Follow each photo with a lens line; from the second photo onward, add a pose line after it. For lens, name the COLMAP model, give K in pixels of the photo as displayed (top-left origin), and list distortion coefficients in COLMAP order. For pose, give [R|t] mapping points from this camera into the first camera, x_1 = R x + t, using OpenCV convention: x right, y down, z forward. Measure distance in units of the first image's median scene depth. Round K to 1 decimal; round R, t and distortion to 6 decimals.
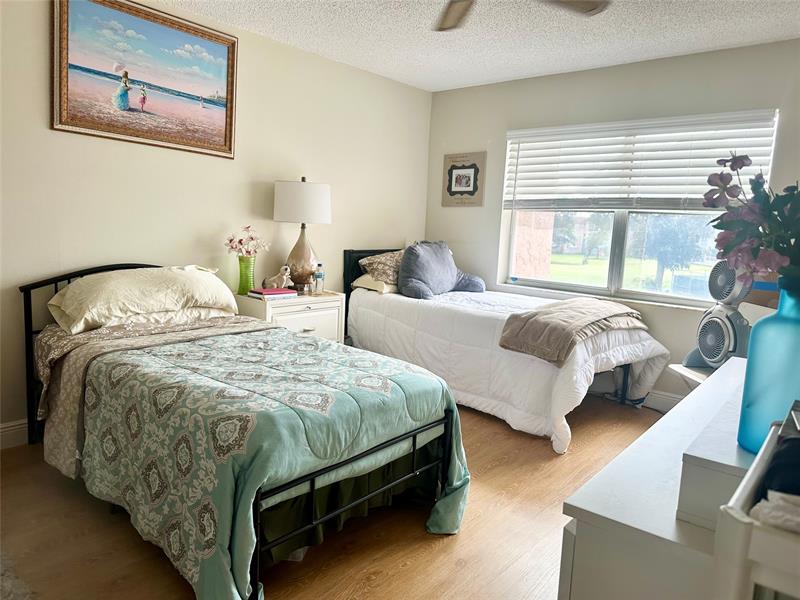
lens RADIAL K [[565.0, 0, 400.0], [0, 565.0, 300.0], [0, 0, 1]] dist [0.139168, -0.231025]
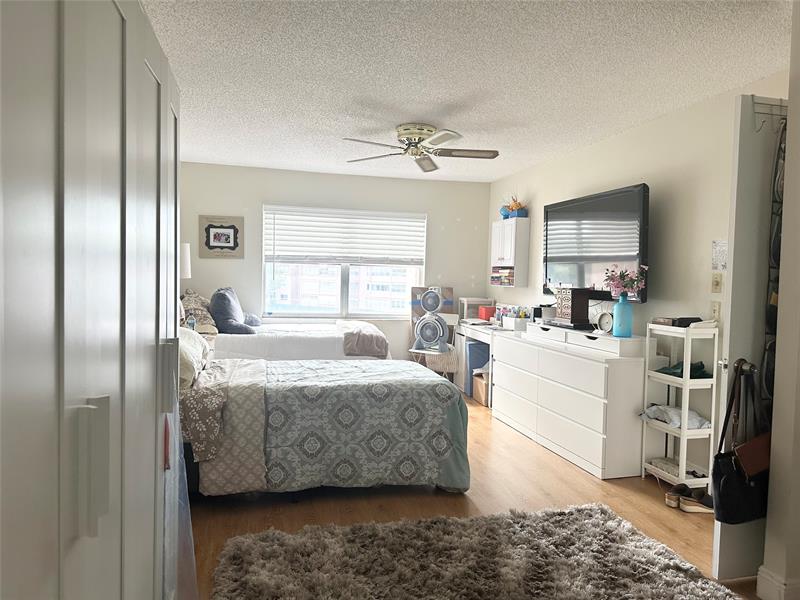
lens RADIAL K [[565.0, 0, 400.0], [0, 565.0, 300.0], [0, 0, 1]] dist [0.139168, -0.231025]
pose [[0.585134, -0.065407, 0.808295, -0.688653], [0.107208, 0.994233, 0.002843, -0.038956], [-0.803819, 0.084992, 0.588771, -0.027571]]
